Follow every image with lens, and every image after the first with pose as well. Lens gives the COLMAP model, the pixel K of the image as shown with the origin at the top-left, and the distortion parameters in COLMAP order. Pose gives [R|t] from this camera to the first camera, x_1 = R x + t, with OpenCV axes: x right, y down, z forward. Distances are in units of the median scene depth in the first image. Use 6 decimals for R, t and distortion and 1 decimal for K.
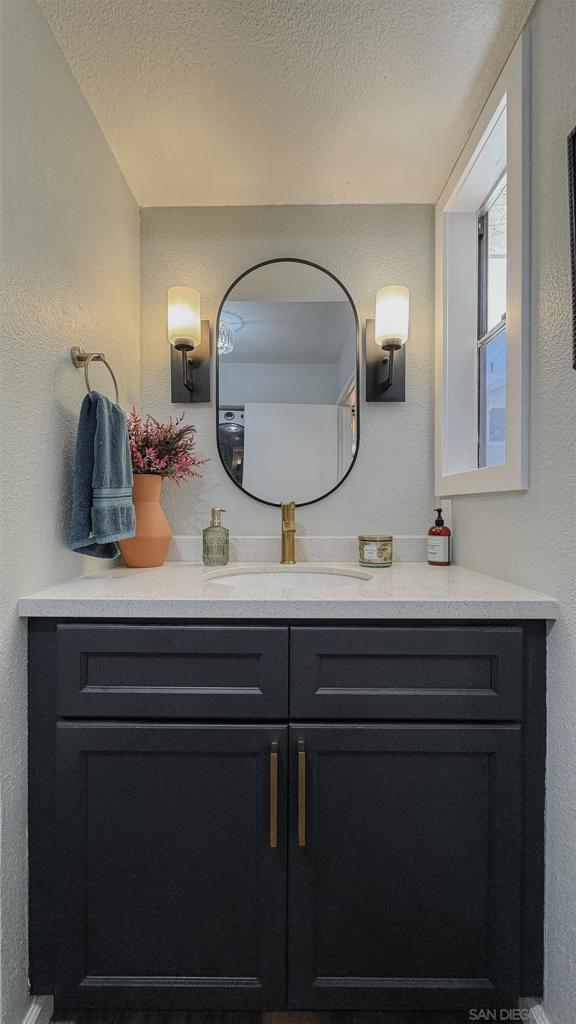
lens RADIAL K [[409.6, 0, 285.8], [0, 409.6, 510.4], [0, 0, 1]] dist [-0.001493, 0.000009]
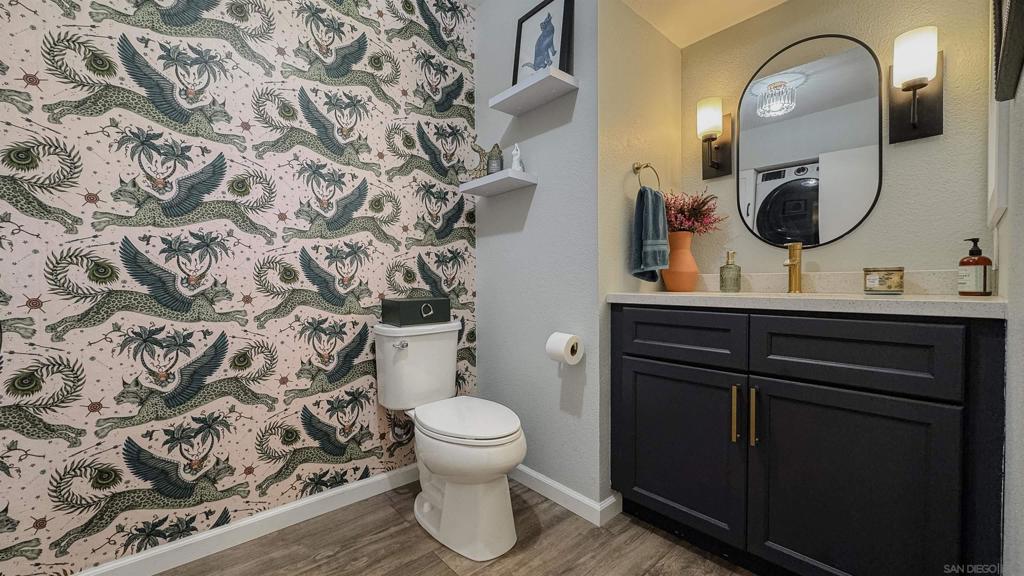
lens RADIAL K [[409.6, 0, 512.0], [0, 409.6, 288.0], [0, 0, 1]] dist [-0.001493, 0.000009]
pose [[0.673086, 0.004882, -0.739548, 0.375566], [0.003267, 0.999949, 0.009574, 0.107943], [0.739557, -0.008860, 0.673035, -0.507558]]
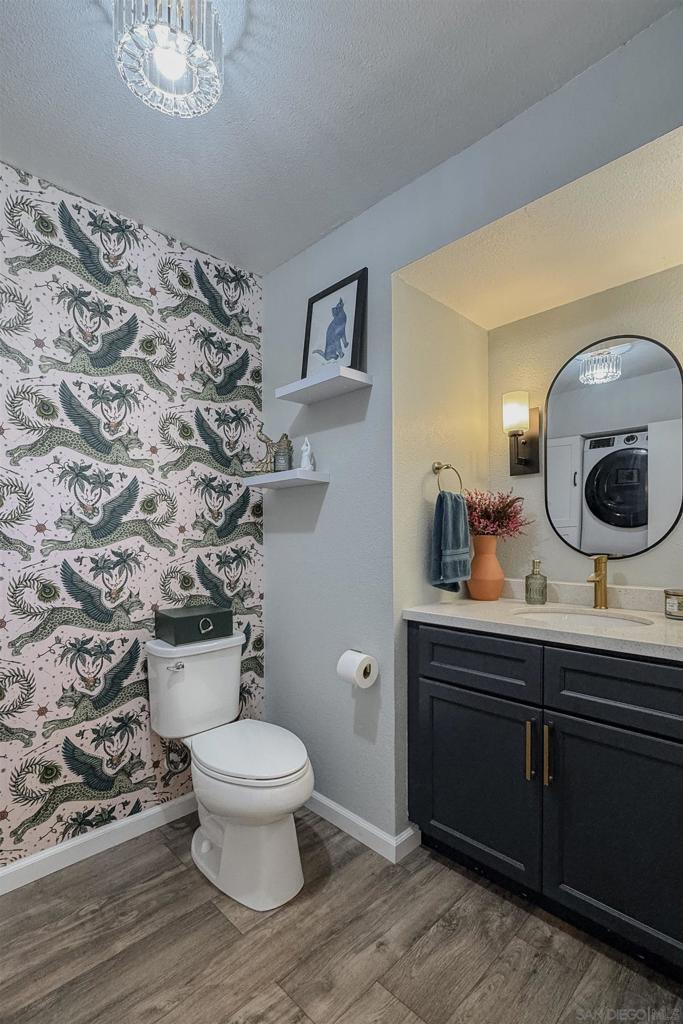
lens RADIAL K [[486.8, 0, 341.8], [0, 486.8, 539.6], [0, 0, 1]] dist [-0.001459, 0.000430]
pose [[0.707228, 0.001167, -0.706985, 0.504152], [0.004577, 0.999970, 0.006229, -0.085508], [0.706971, -0.007641, 0.707202, -0.543078]]
